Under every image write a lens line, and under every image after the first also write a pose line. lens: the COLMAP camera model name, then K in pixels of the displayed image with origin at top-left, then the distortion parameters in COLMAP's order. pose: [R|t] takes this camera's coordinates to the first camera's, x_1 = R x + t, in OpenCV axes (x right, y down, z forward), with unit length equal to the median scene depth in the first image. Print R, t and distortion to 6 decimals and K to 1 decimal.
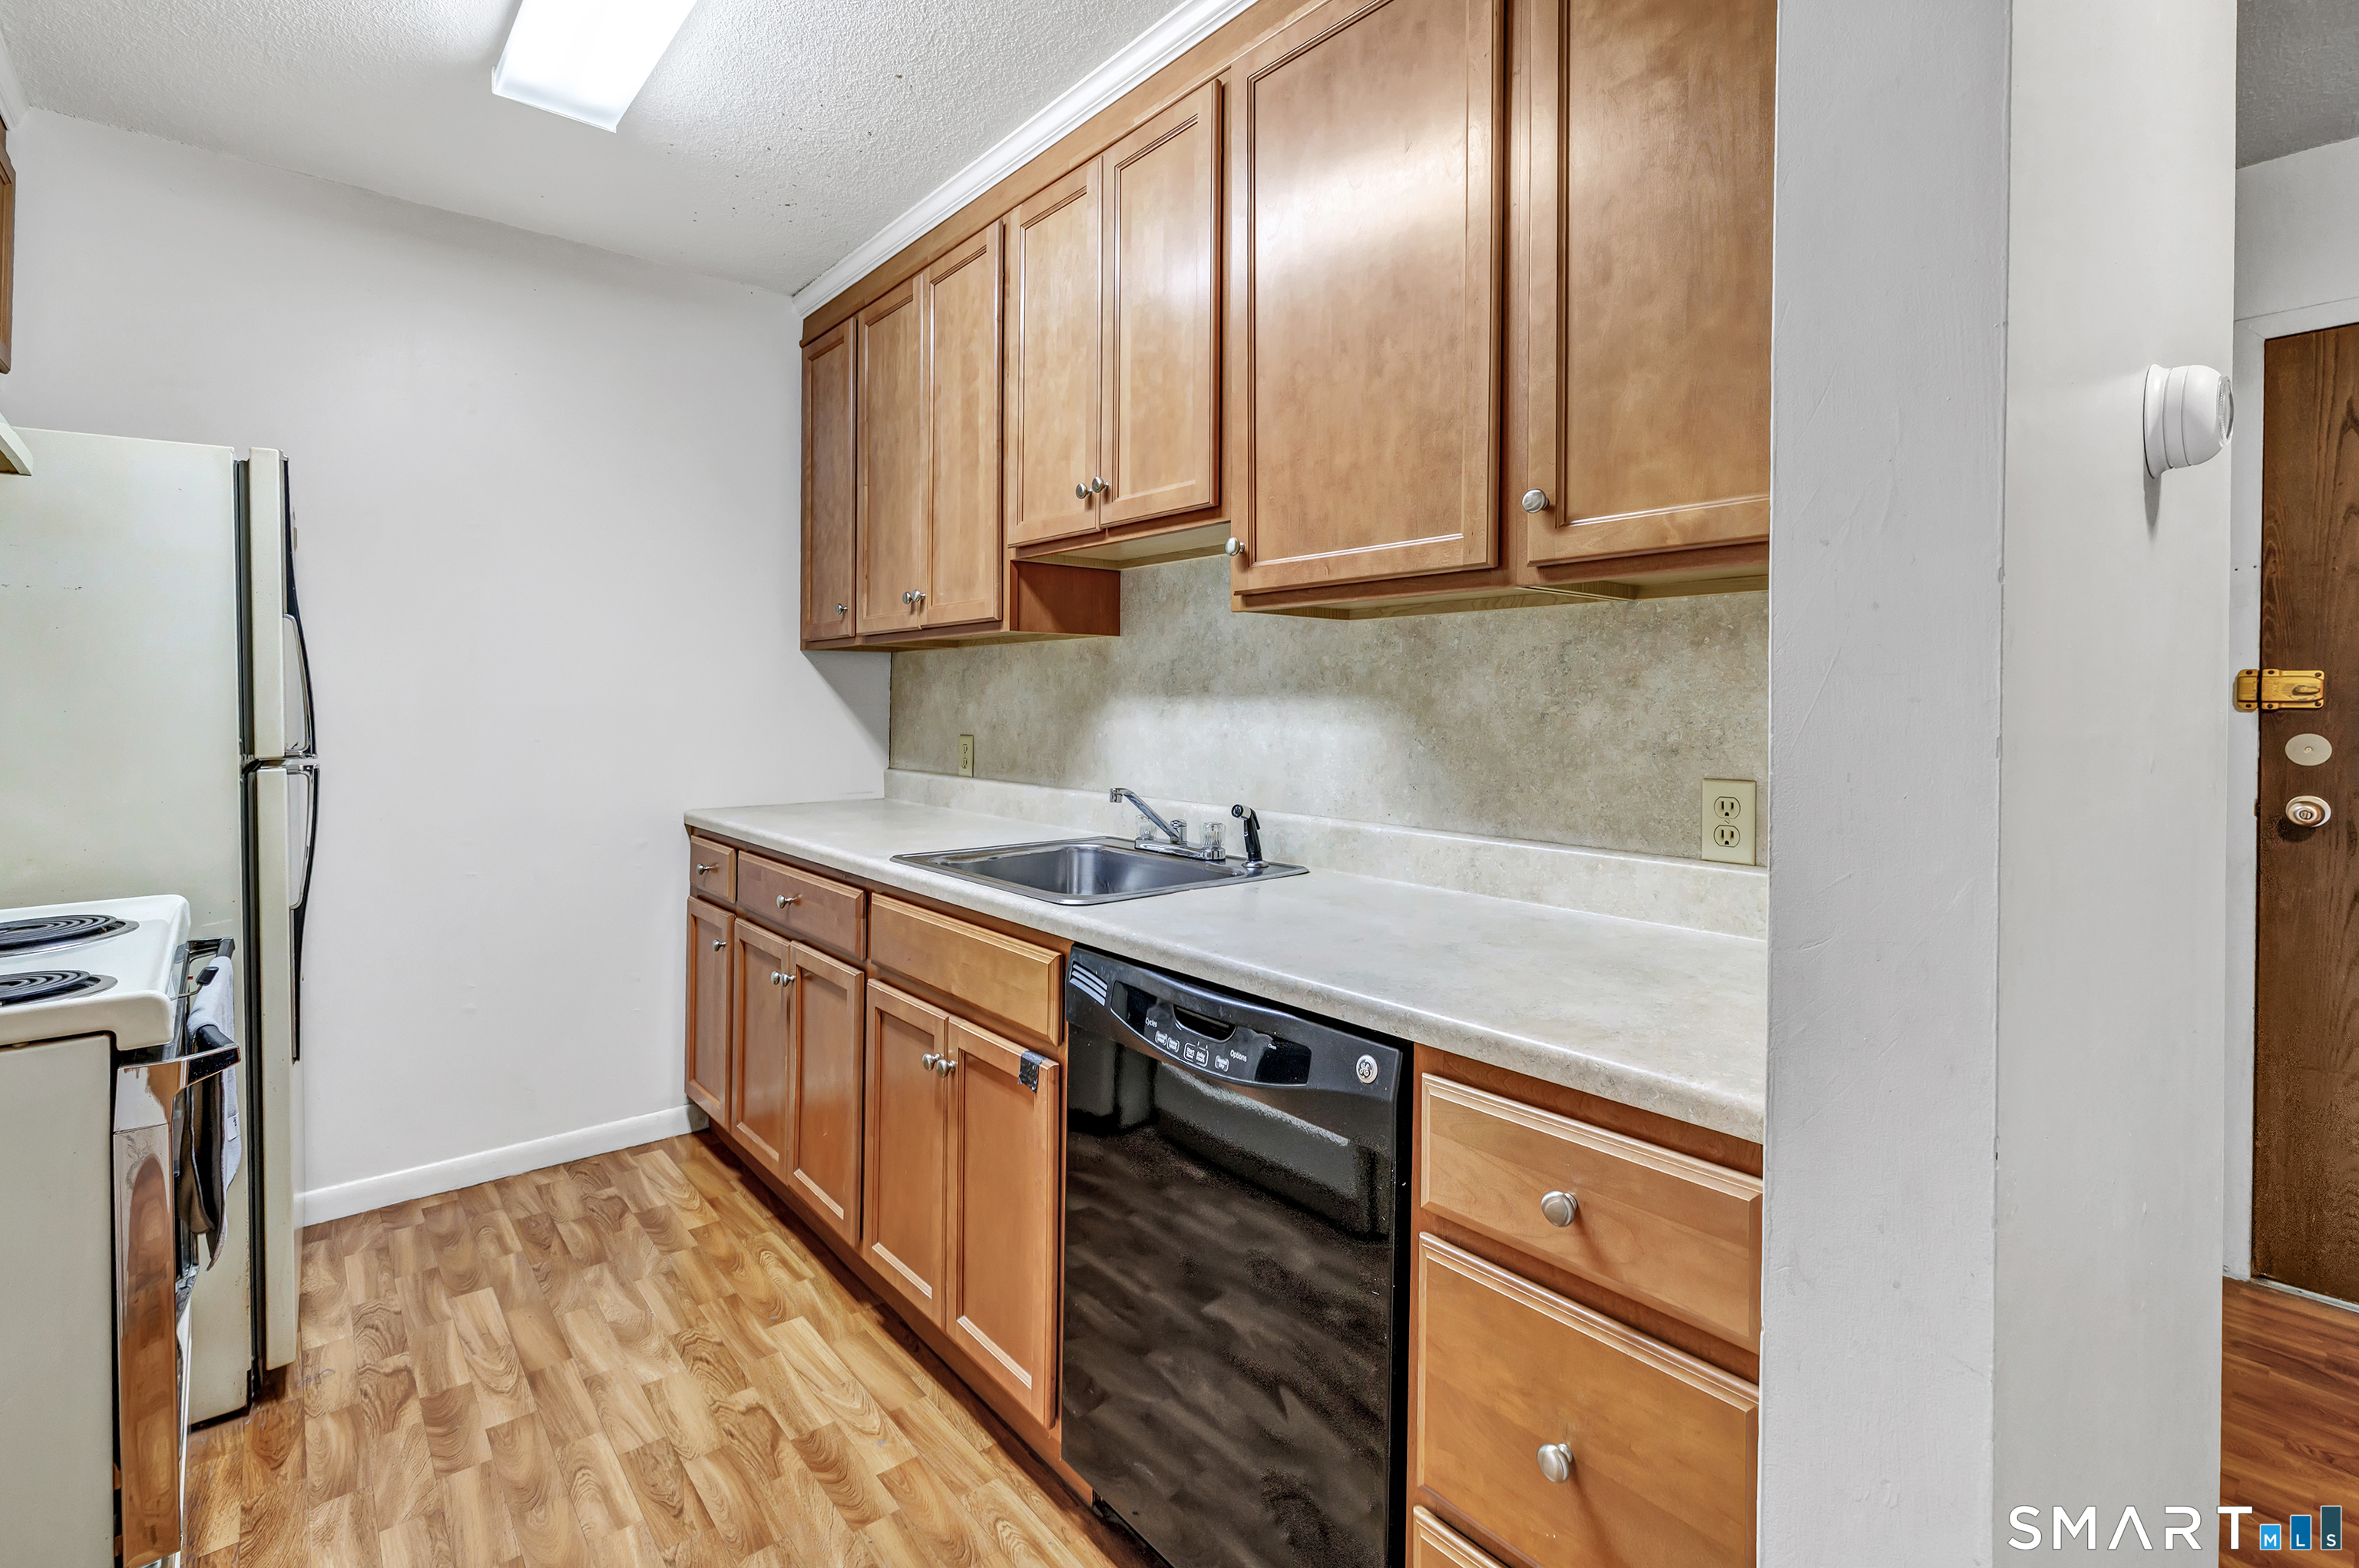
lens RADIAL K [[1070.4, 0, 1135.7], [0, 1070.4, 706.2], [0, 0, 1]] dist [0.001287, 0.000522]
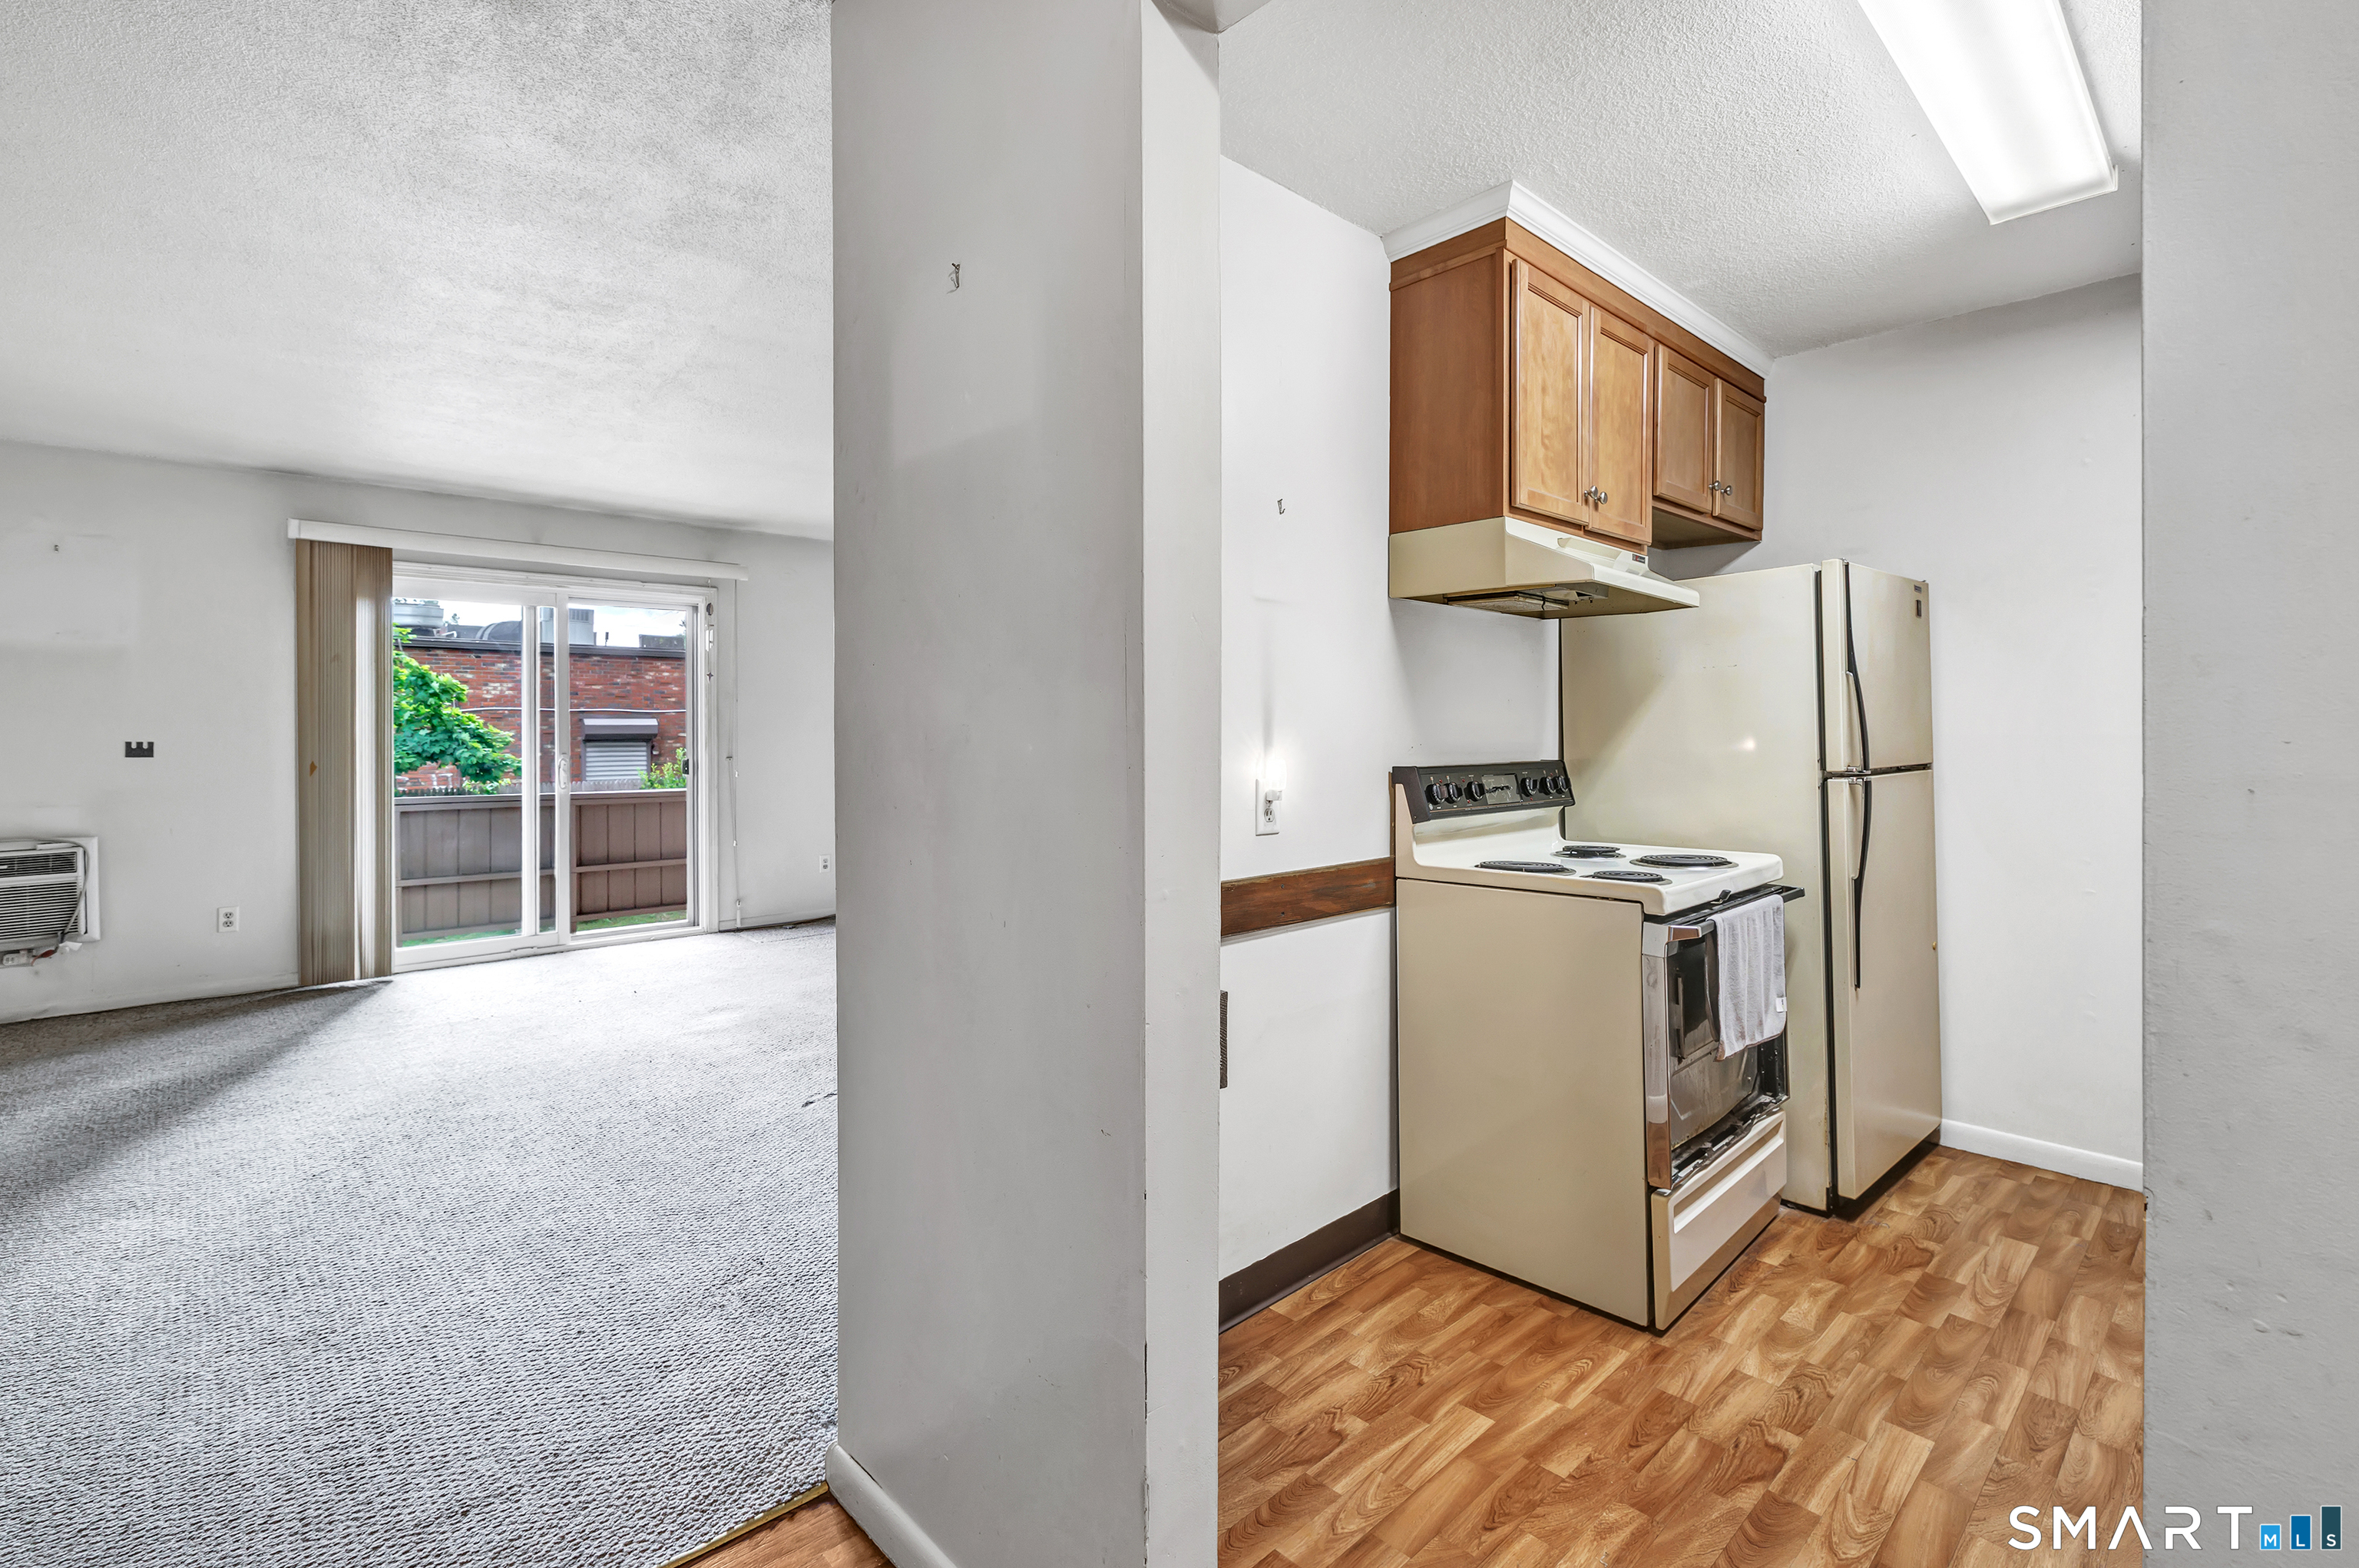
lens RADIAL K [[1059.3, 0, 1175.3], [0, 1059.3, 735.3], [0, 0, 1]] dist [0.003384, 0.000558]
pose [[0.056665, 0.001598, -0.998392, 0.532078], [-0.002080, 0.999997, 0.001483, -0.001676], [0.998391, 0.001993, 0.056668, 0.021351]]
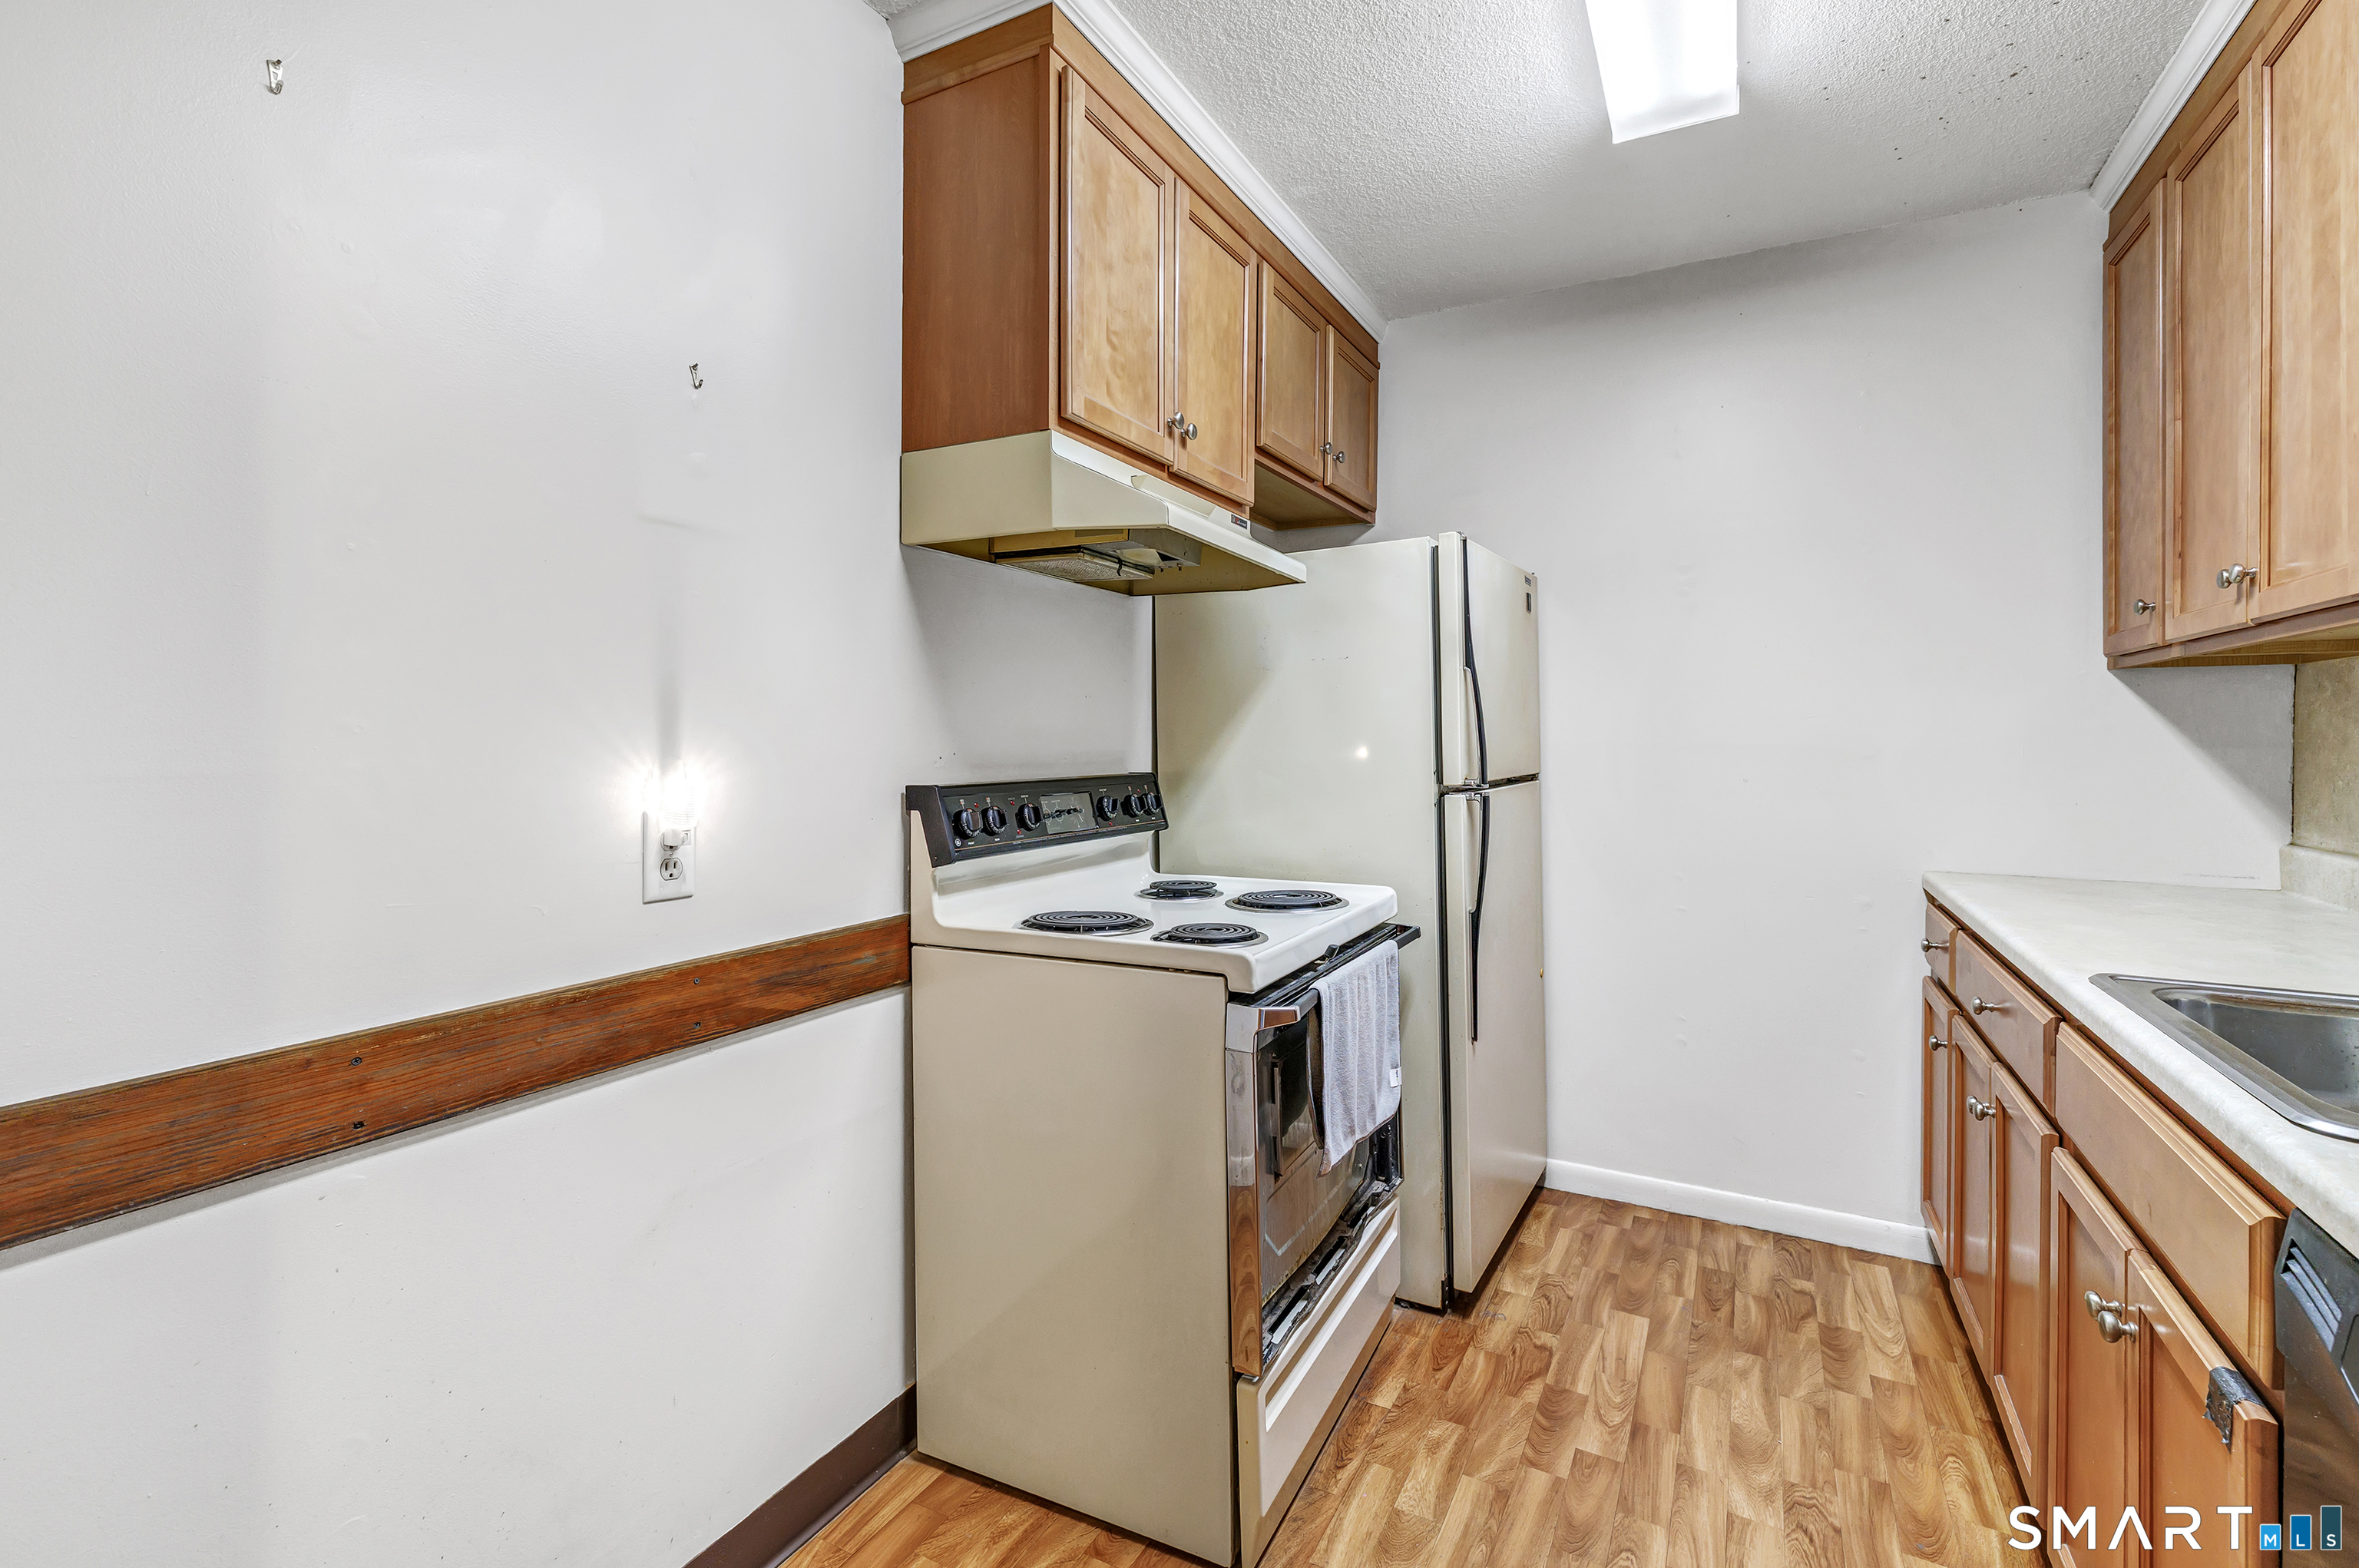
lens RADIAL K [[1047.3, 0, 1199.8], [0, 1047.3, 737.1], [0, 0, 1]] dist [0.001732, 0.000491]
pose [[0.385620, -0.002177, -0.922655, 0.167754], [-0.004838, 0.999979, -0.004382, -0.000847], [0.922645, 0.006154, 0.385601, 0.251352]]
